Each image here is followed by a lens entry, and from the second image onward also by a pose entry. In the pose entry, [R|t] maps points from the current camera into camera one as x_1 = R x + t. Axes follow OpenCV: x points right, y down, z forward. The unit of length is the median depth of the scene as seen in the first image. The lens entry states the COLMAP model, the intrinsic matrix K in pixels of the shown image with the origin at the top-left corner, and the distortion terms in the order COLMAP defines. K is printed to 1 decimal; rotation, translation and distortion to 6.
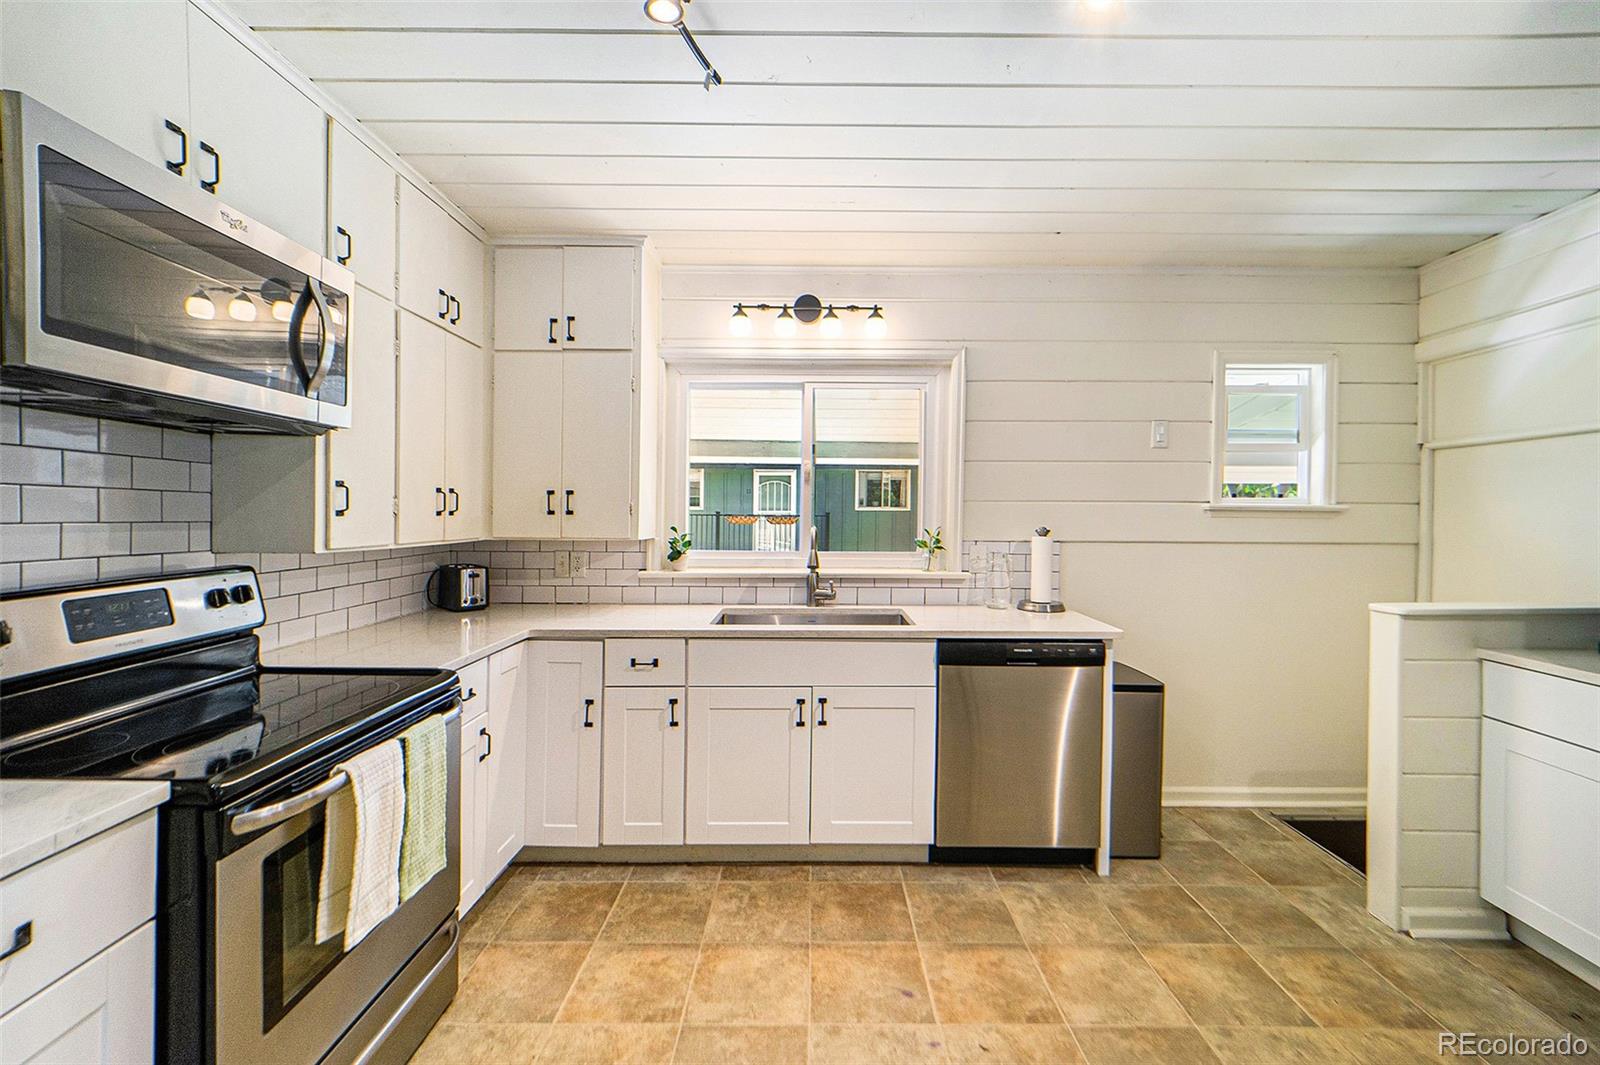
lens RADIAL K [[625.9, 0, 807.4], [0, 625.9, 532.0], [0, 0, 1]] dist [-0.014672, 0.000057]
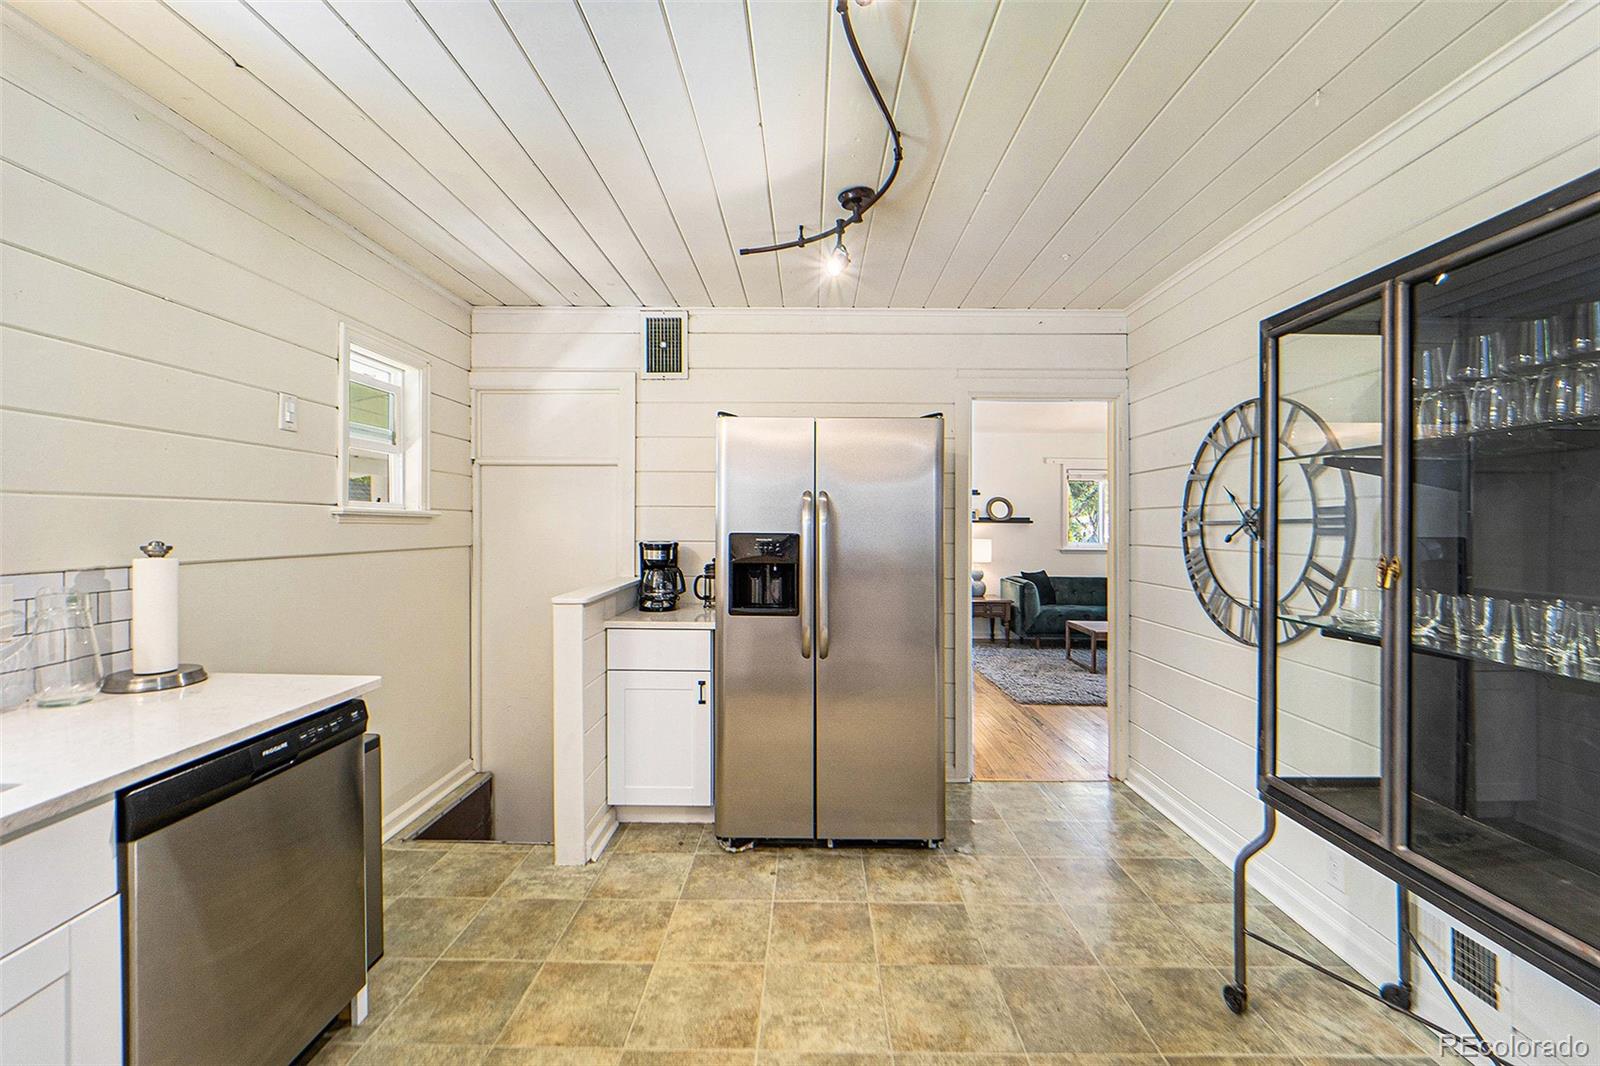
lens RADIAL K [[625.9, 0, 807.4], [0, 625.9, 532.5], [0, 0, 1]] dist [-0.014672, 0.000057]
pose [[0.000064, -0.016343, 0.999866, -0.192221], [0.024370, 0.999570, 0.016337, -0.010147], [-0.999703, 0.024365, 0.000463, 0.408869]]
